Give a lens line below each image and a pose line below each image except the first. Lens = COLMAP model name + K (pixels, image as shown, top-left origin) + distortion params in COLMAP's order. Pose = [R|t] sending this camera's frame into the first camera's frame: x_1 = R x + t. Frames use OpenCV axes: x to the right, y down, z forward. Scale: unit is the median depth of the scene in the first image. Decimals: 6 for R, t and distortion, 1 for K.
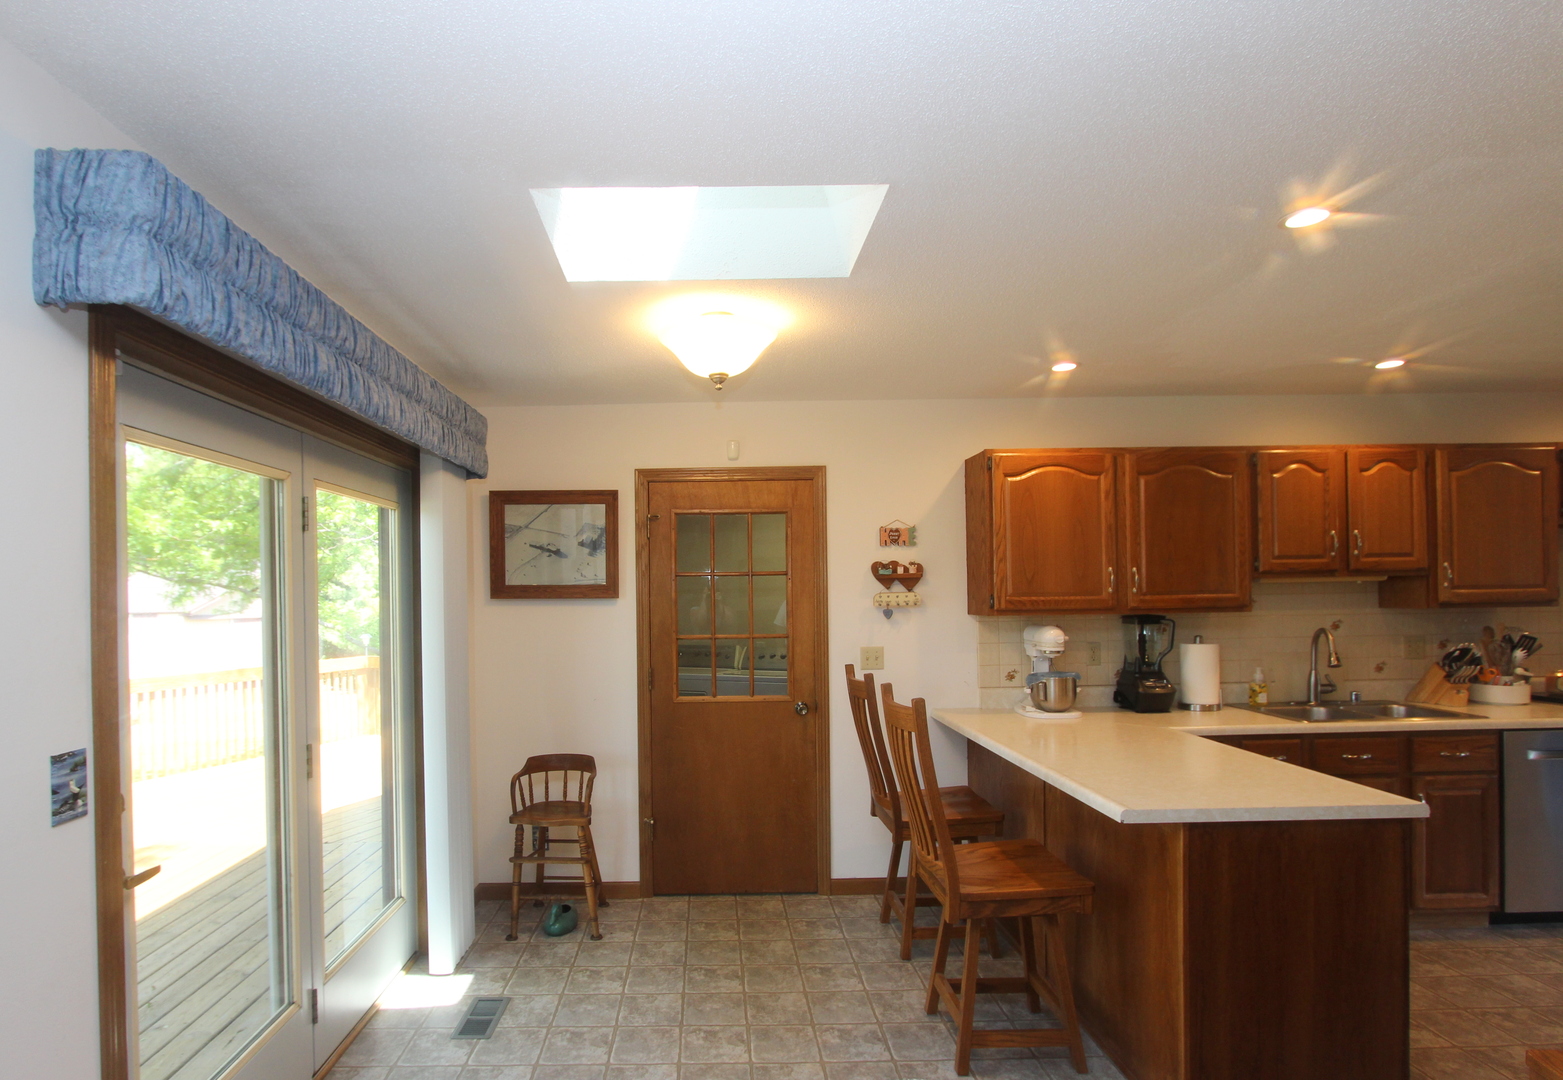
lens RADIAL K [[802.3, 0, 717.4], [0, 802.3, 599.5], [0, 0, 1]] dist [-0.016840, 0.002053]
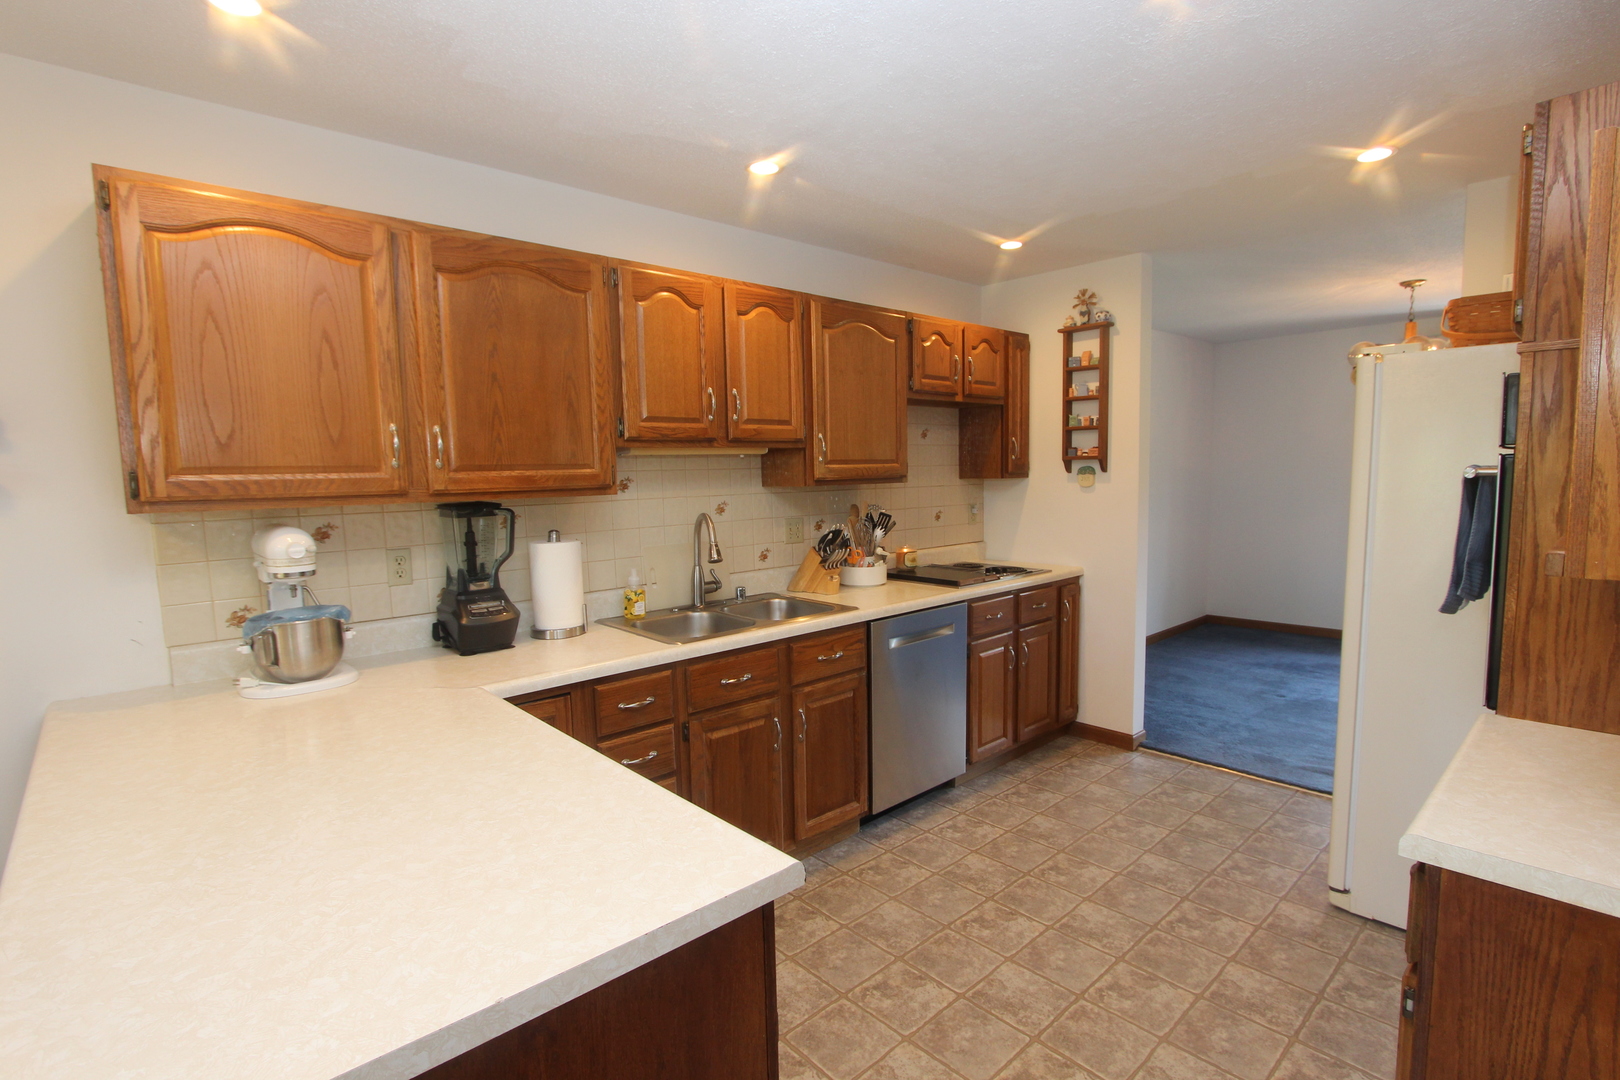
lens RADIAL K [[759.6, 0, 824.1], [0, 759.6, 547.1], [0, 0, 1]] dist [-0.017617, 0.000993]
pose [[0.732426, -0.067436, 0.677499, 0.341633], [0.008113, 0.995877, 0.090356, 0.002402], [-0.680798, -0.060682, 0.729953, 0.372363]]
